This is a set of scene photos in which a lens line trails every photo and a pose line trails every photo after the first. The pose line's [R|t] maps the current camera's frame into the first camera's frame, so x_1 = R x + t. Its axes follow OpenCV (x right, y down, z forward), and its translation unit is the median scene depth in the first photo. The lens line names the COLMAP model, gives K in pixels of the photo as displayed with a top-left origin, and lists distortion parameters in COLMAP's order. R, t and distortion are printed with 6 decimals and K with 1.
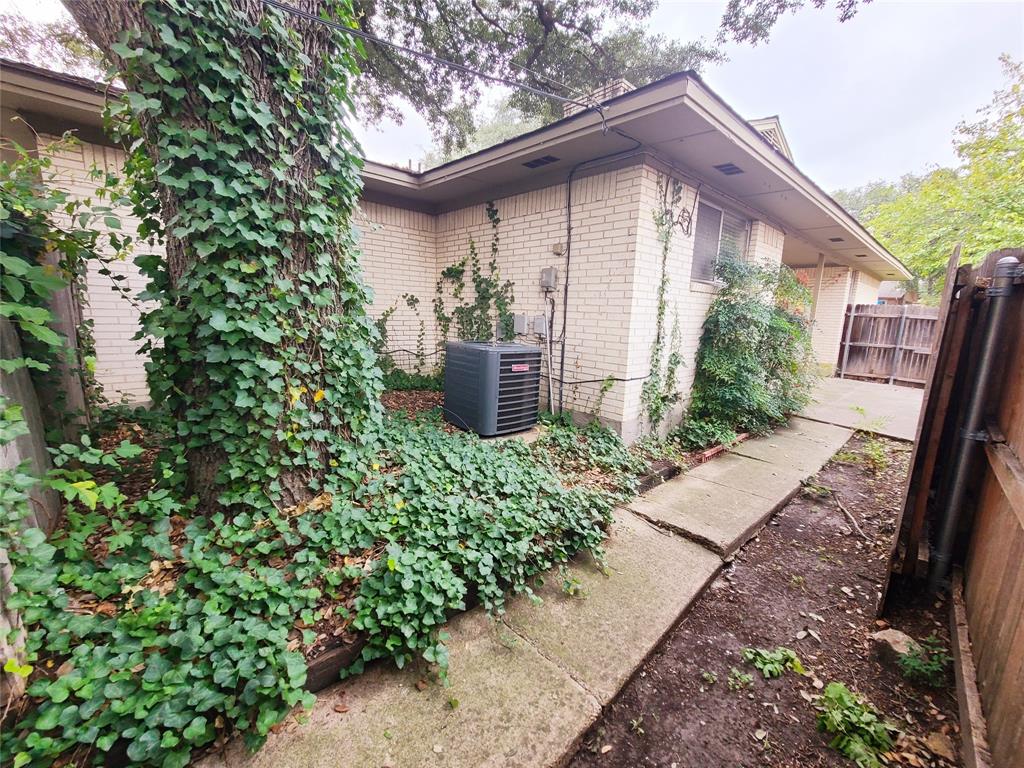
lens RADIAL K [[419.0, 0, 510.8], [0, 419.0, 384.9], [0, 0, 1]] dist [-0.000098, 0.000991]
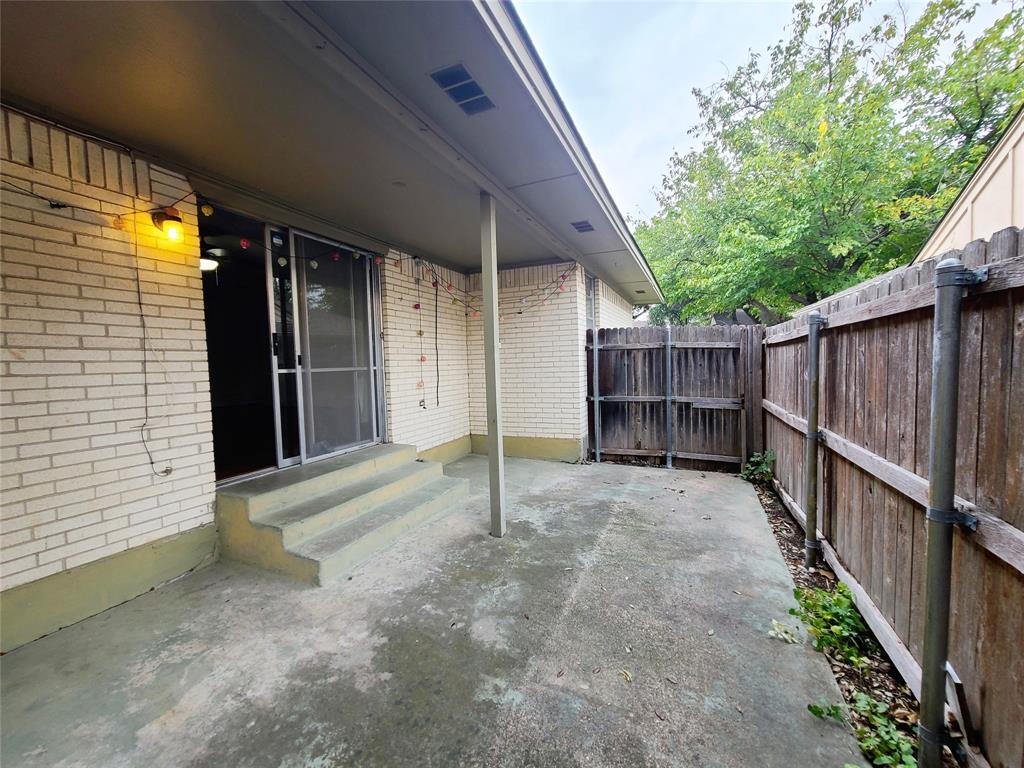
lens RADIAL K [[419.0, 0, 512.9], [0, 419.0, 385.9], [0, 0, 1]] dist [-0.000098, 0.000991]
pose [[0.915113, -0.077679, 0.395643, 0.503219], [0.126730, 0.986949, -0.099350, -0.077446], [-0.382762, 0.141056, 0.913015, 0.555413]]
